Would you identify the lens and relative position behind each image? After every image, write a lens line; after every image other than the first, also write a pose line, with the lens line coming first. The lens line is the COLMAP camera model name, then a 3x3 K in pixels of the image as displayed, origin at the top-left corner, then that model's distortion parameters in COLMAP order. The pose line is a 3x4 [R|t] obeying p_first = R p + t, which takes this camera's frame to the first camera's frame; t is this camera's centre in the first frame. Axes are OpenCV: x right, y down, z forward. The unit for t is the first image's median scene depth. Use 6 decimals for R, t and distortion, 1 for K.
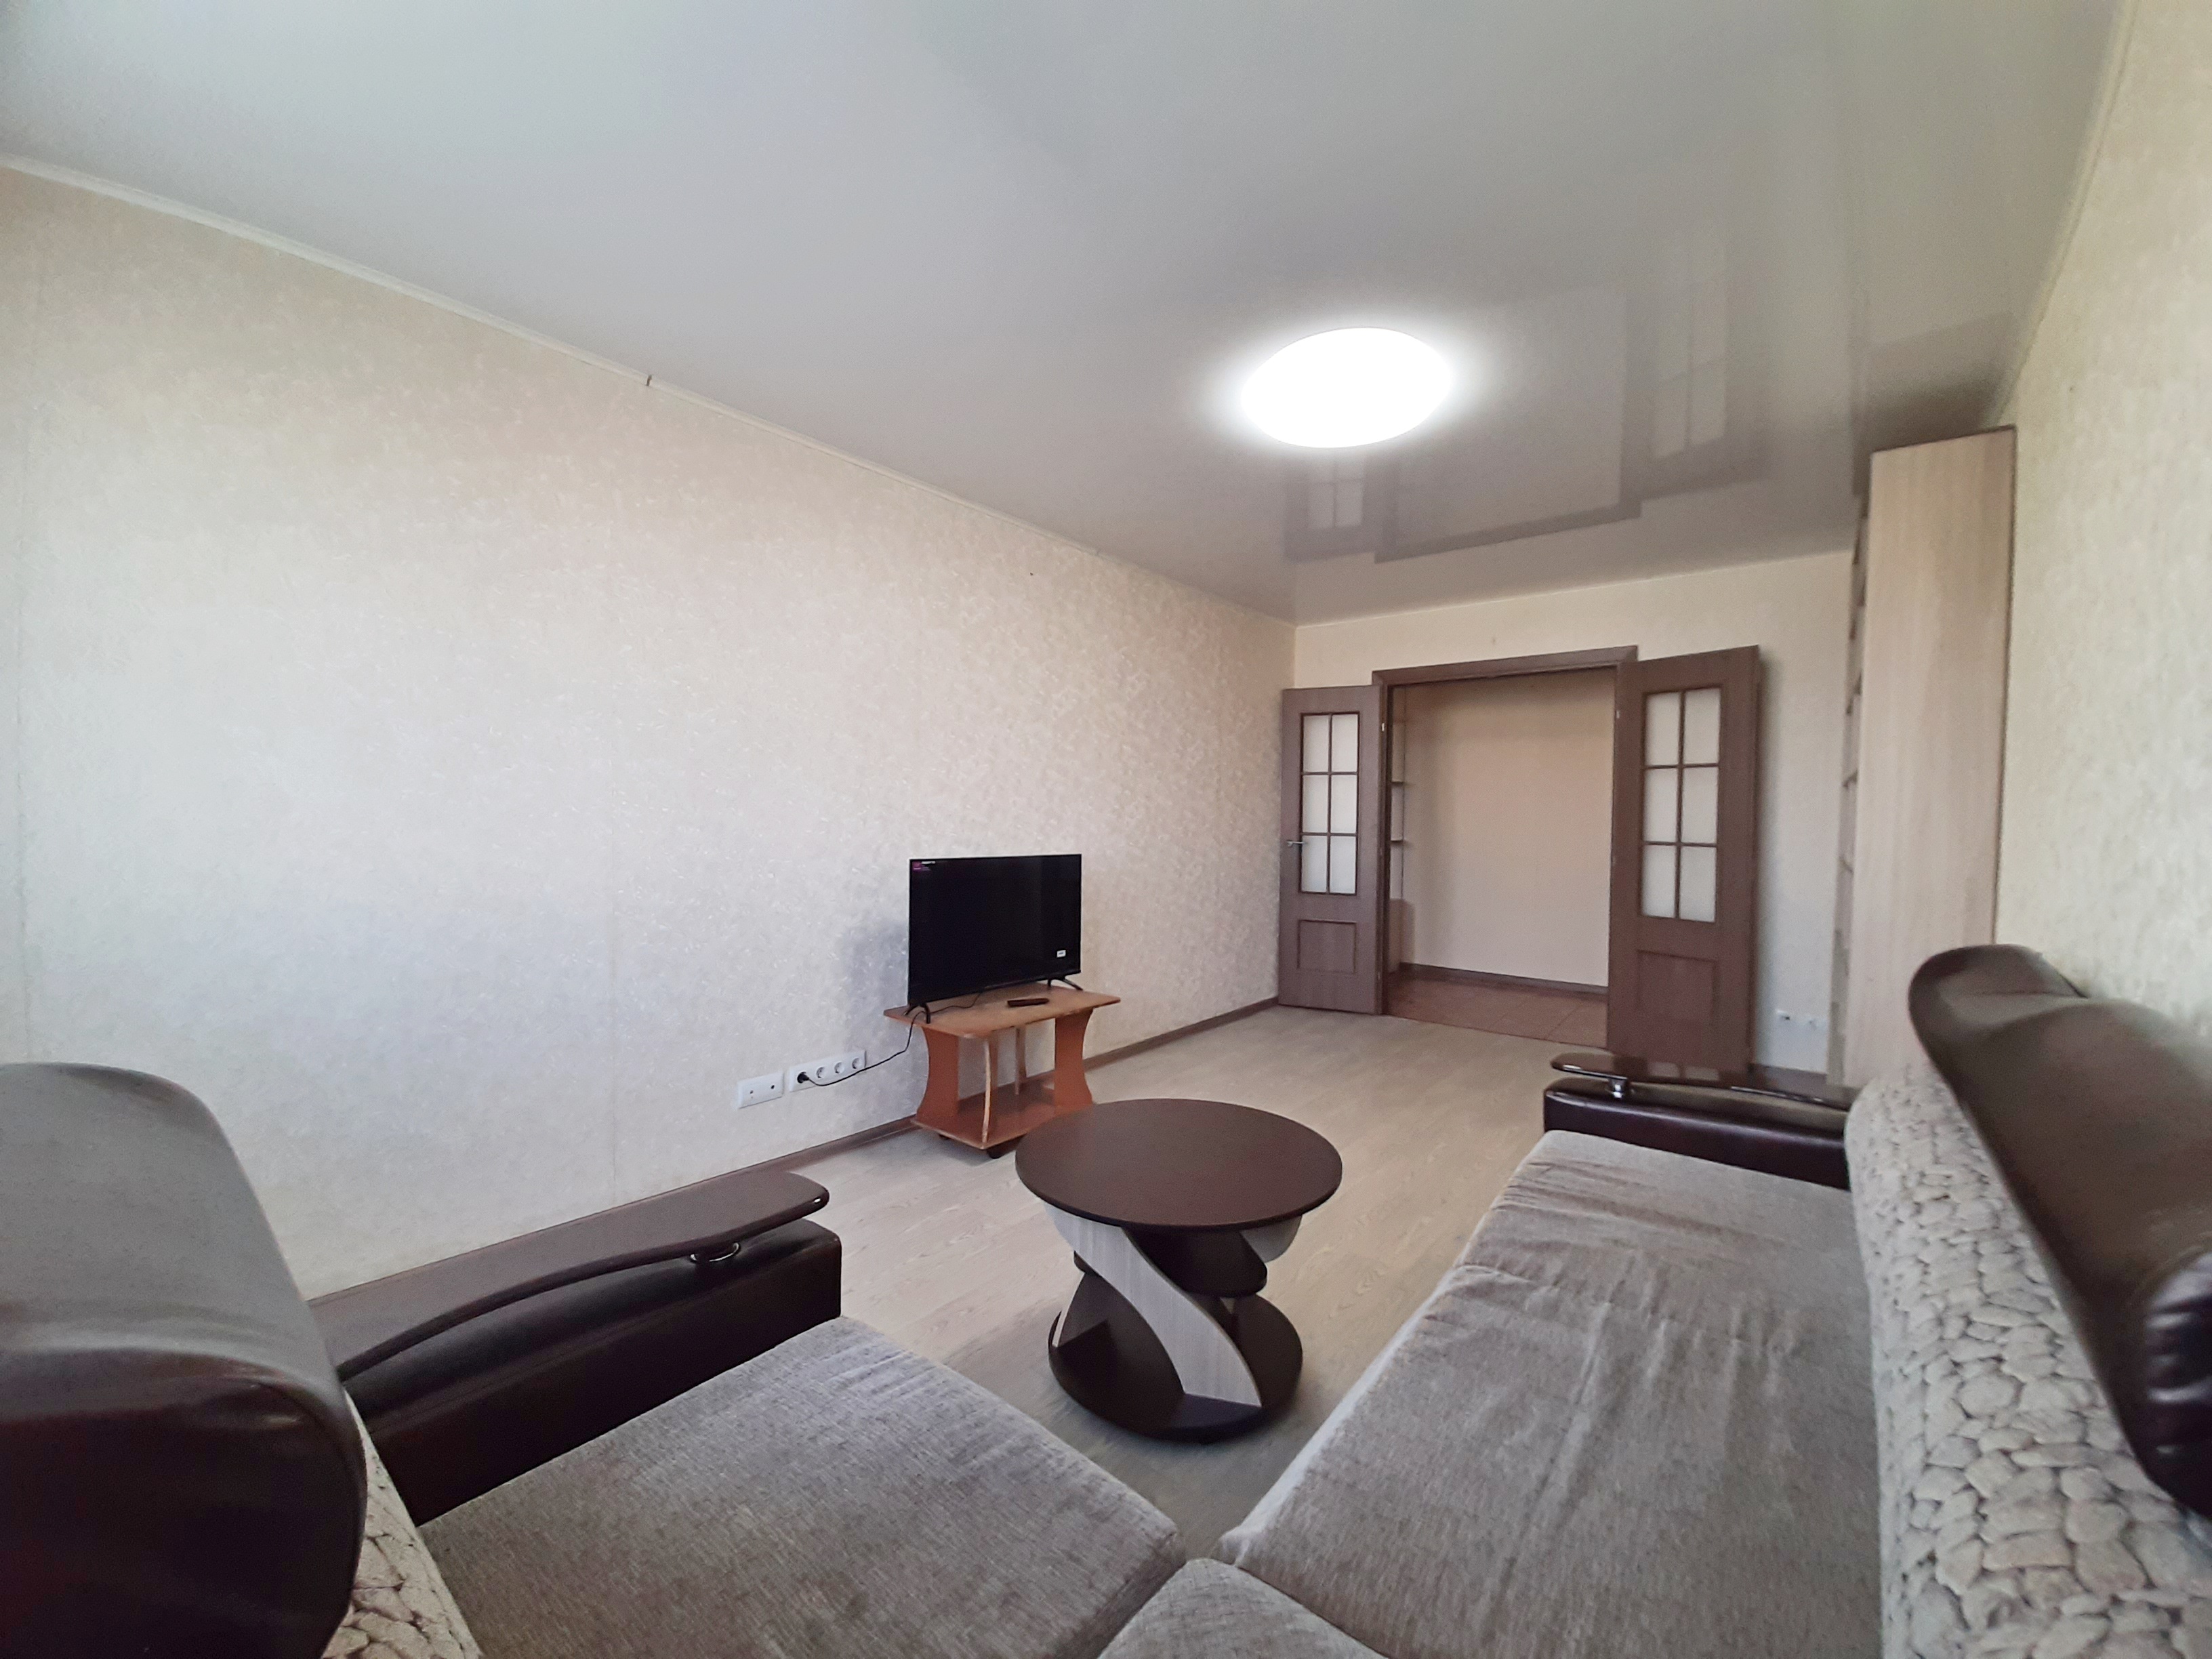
lens RADIAL K [[861.9, 0, 1131.1], [0, 861.9, 831.3], [0, 0, 1]] dist [0.000427, -0.005518]
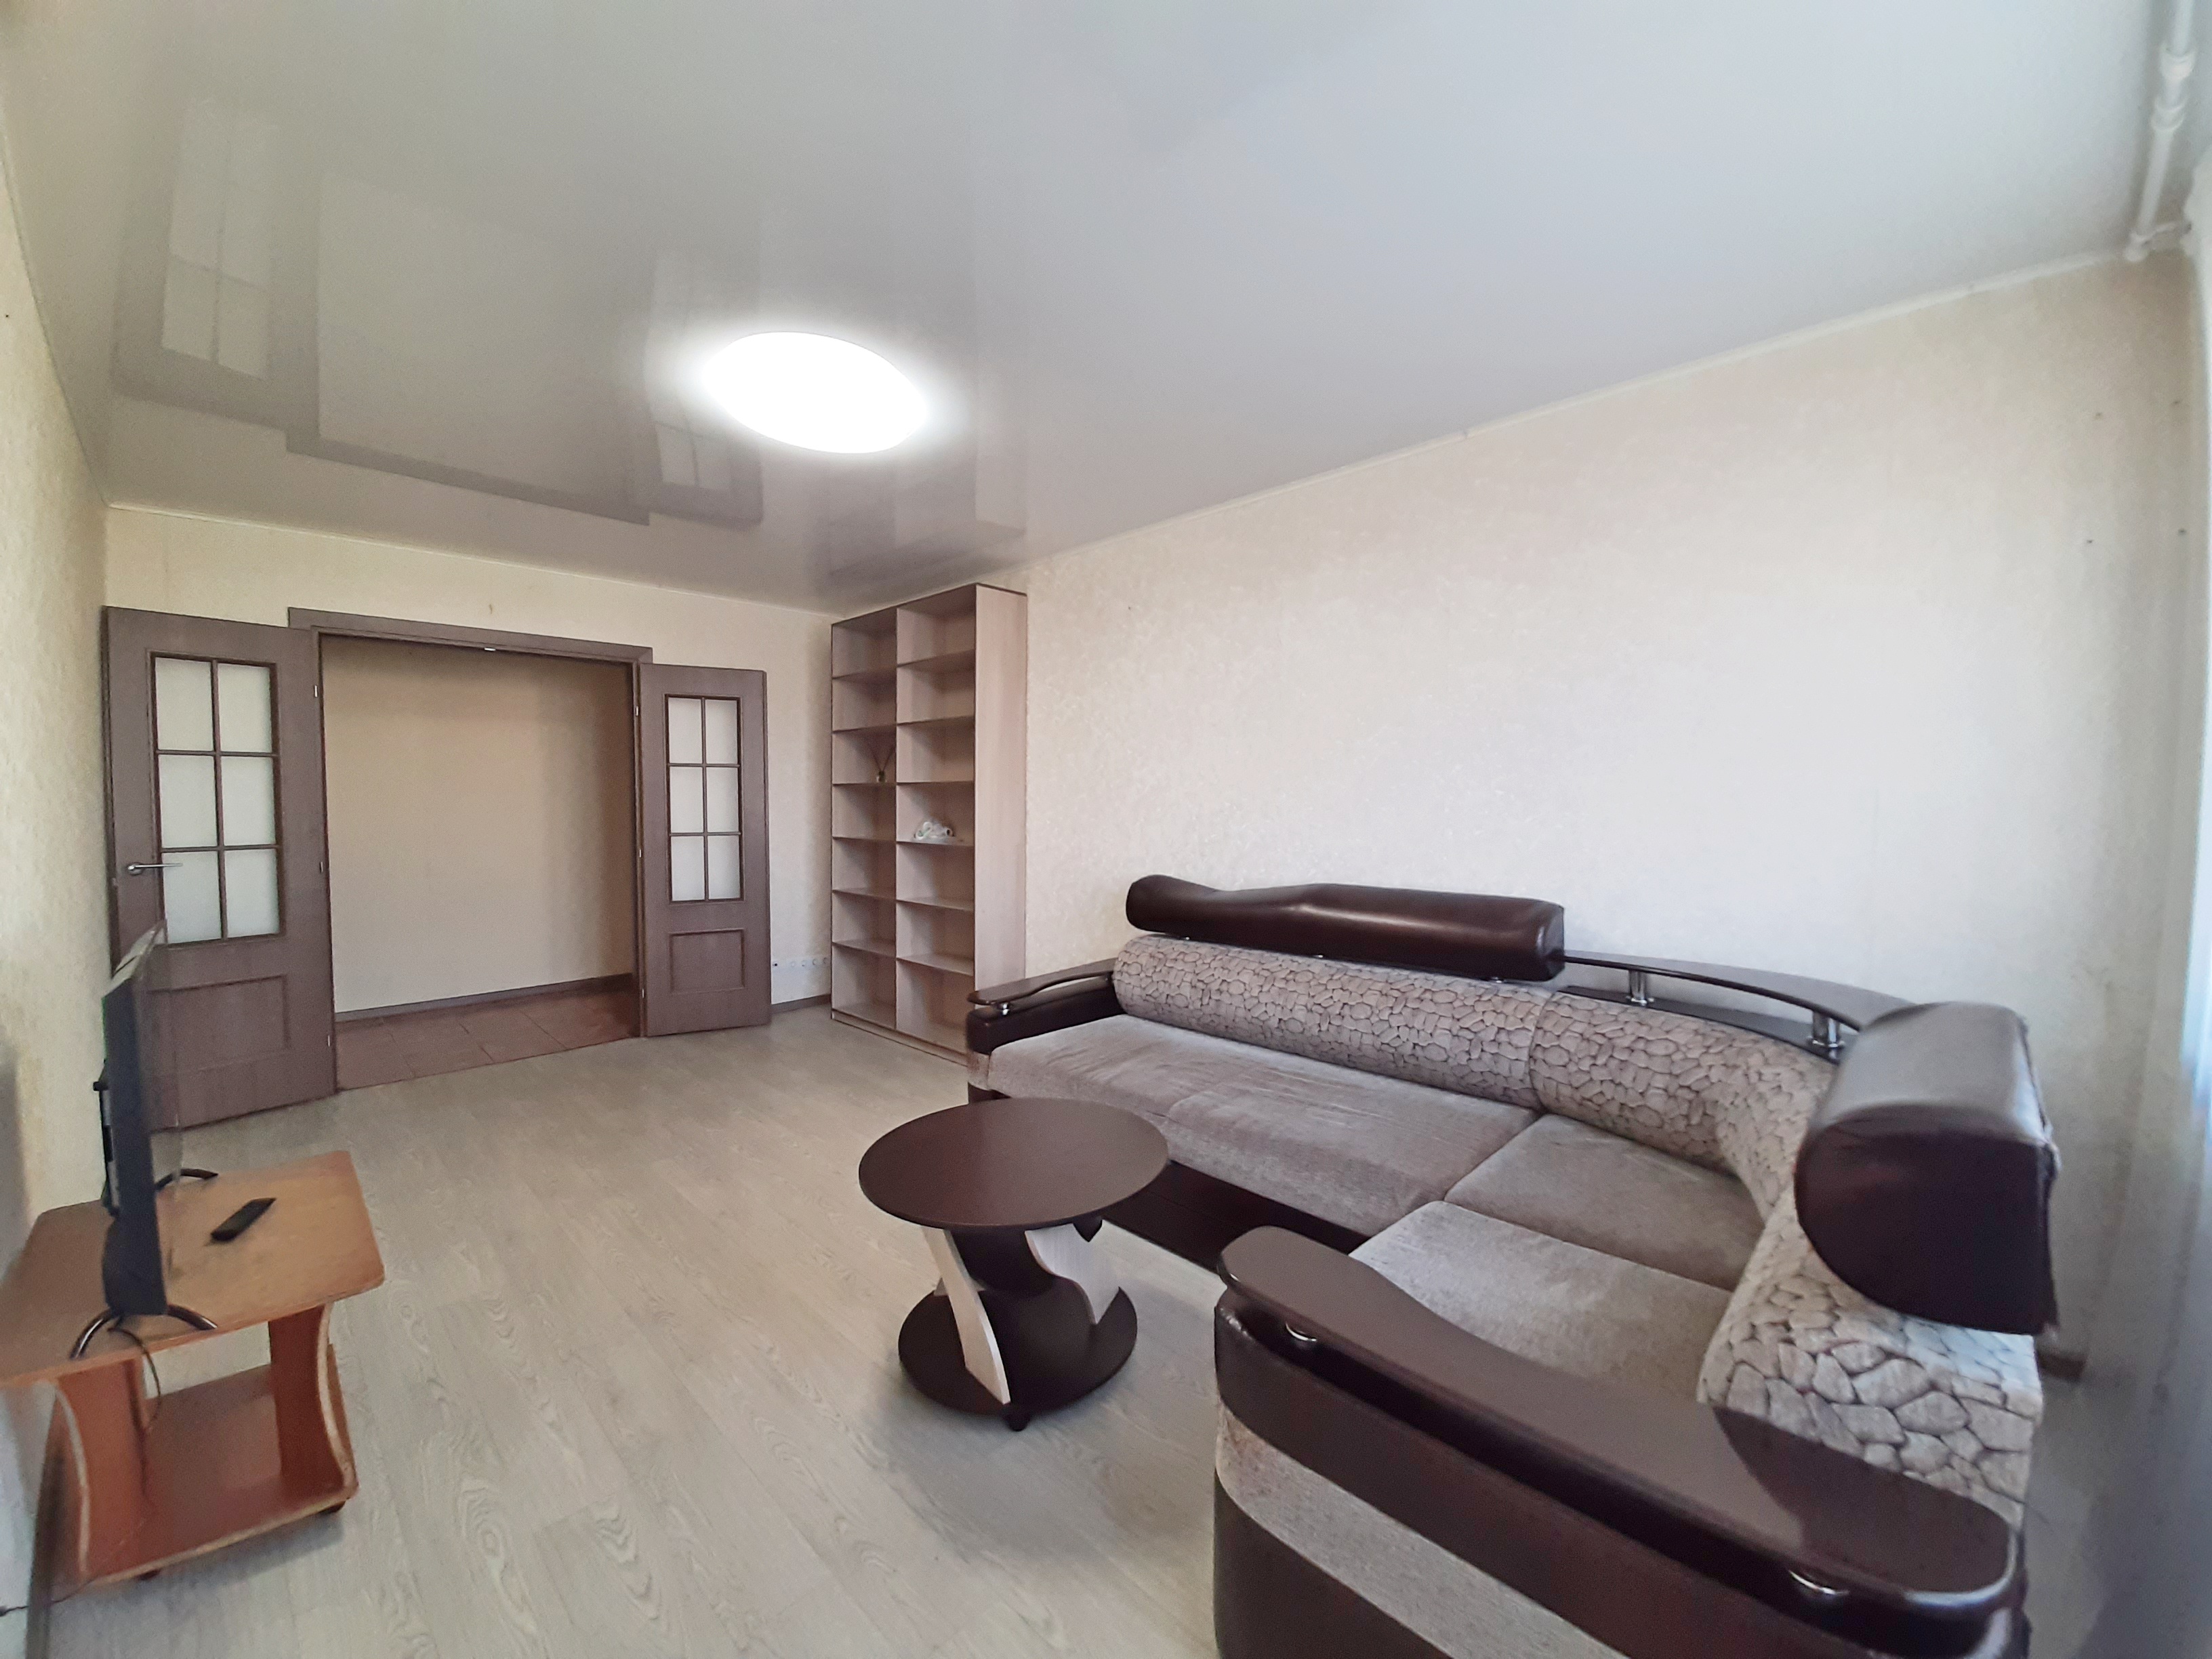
lens RADIAL K [[861.9, 0, 1131.1], [0, 861.9, 831.3], [0, 0, 1]] dist [0.000427, -0.005518]
pose [[0.095613, -0.052970, 0.994008, -0.440231], [0.023498, 0.998425, 0.050945, -0.033739], [-0.995141, 0.018486, 0.096707, 0.339555]]
